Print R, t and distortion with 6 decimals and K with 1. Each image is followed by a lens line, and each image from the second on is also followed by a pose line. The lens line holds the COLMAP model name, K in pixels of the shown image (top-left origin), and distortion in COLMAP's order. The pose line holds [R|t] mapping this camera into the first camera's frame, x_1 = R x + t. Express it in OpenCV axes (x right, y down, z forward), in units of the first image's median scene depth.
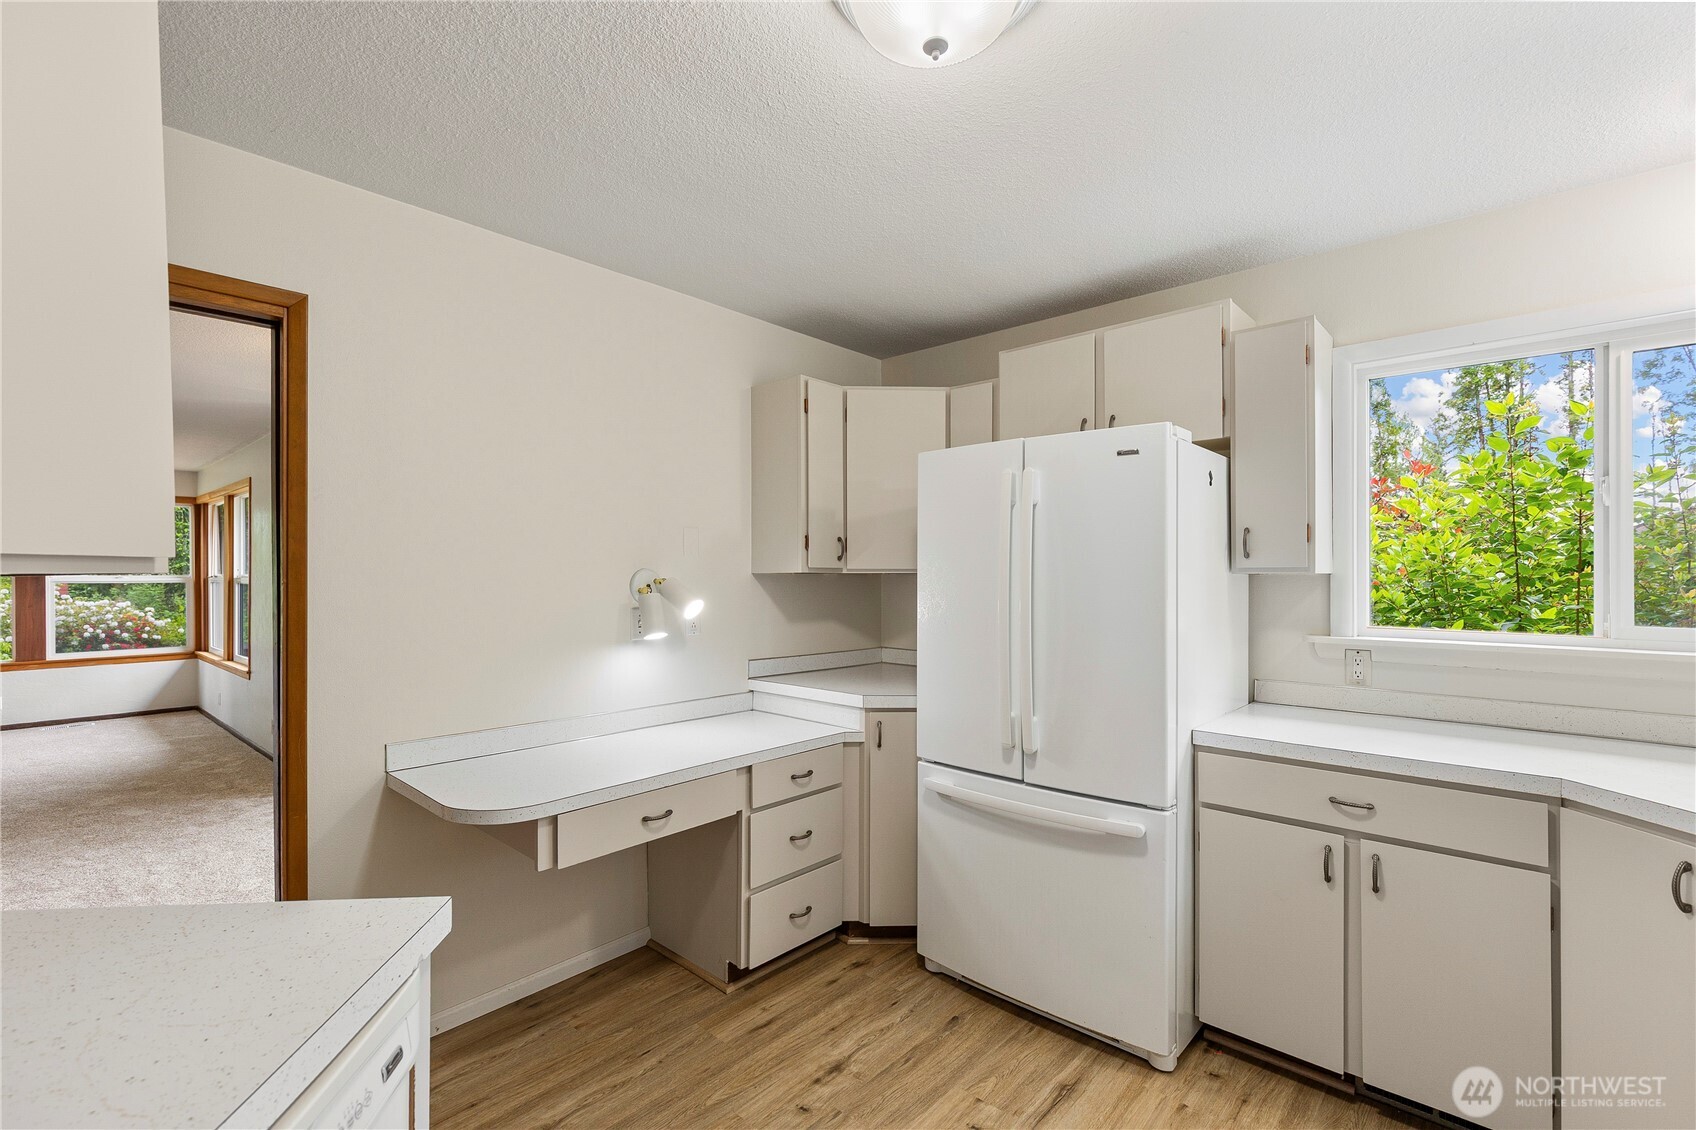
lens RADIAL K [[768.5, 0, 847.1], [0, 768.5, 572.4], [0, 0, 1]] dist [0.006742, -0.001348]
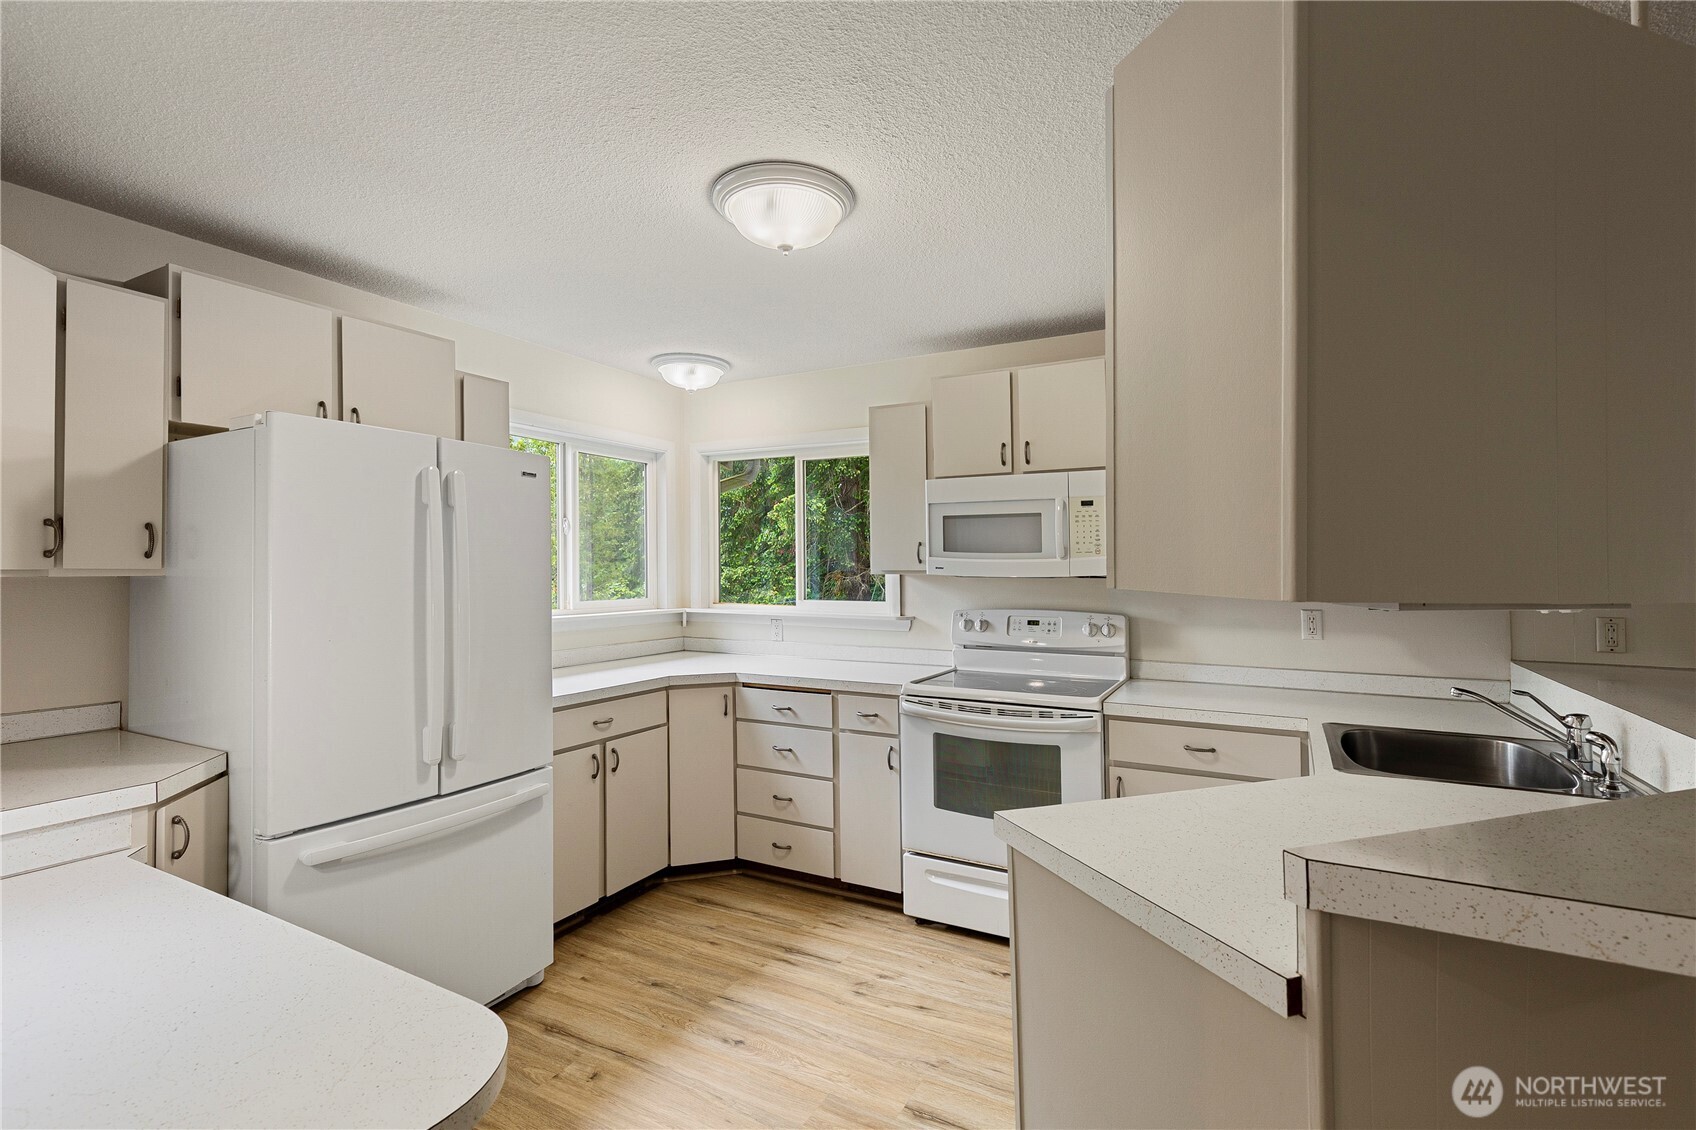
lens RADIAL K [[768.5, 0, 850.0], [0, 768.5, 562.8], [0, 0, 1]] dist [0.006742, -0.001348]
pose [[-0.223188, 0.011570, 0.974707, -0.935859], [0.006498, 0.999925, -0.010381, 0.000042], [-0.974754, 0.004017, -0.223246, 0.830636]]
